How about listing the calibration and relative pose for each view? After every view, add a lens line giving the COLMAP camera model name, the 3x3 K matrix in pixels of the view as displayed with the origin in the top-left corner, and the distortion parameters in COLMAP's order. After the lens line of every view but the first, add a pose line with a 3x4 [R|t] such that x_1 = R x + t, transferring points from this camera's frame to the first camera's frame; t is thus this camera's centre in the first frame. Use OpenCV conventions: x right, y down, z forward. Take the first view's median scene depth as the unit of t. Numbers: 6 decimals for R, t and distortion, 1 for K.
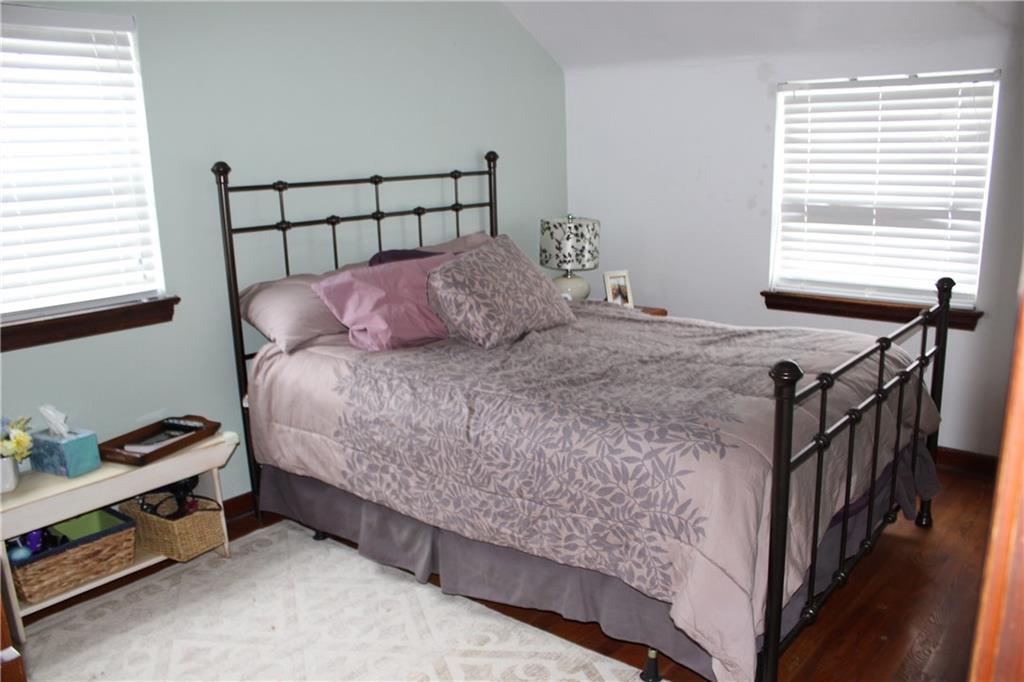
lens RADIAL K [[859.6, 0, 509.3], [0, 859.6, 371.2], [0, 0, 1]] dist [-0.161341, 0.154236]
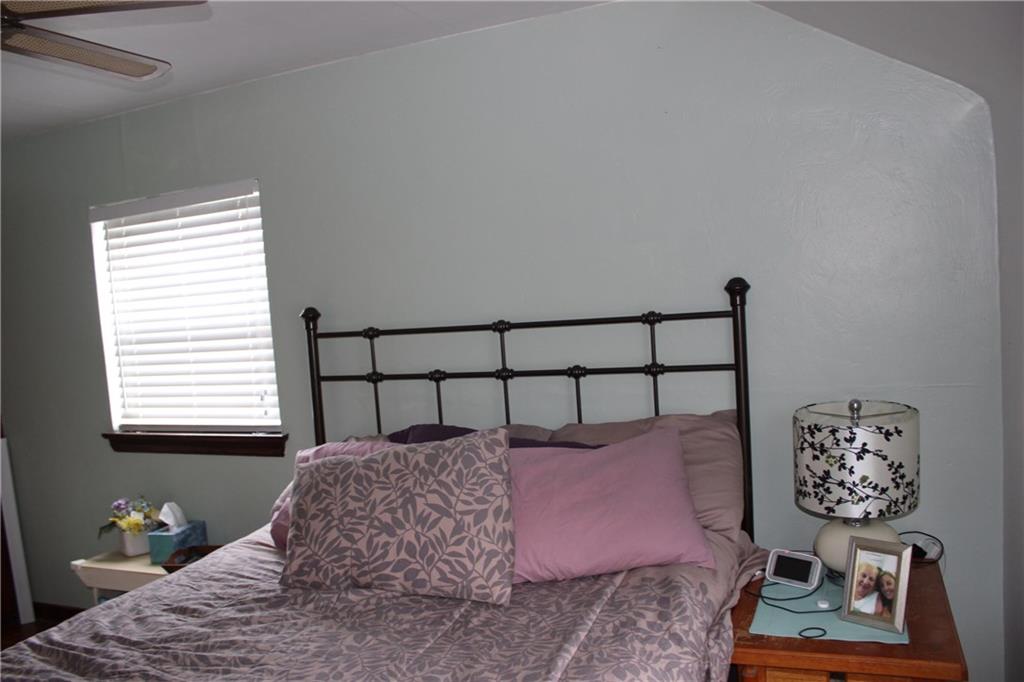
lens RADIAL K [[859.6, 0, 509.3], [0, 859.6, 371.2], [0, 0, 1]] dist [-0.161341, 0.154236]
pose [[0.264067, 0.089185, -0.960372, 0.597830], [-0.182071, 0.982423, 0.041169, -0.229597], [0.947164, 0.163984, 0.275664, 0.845494]]
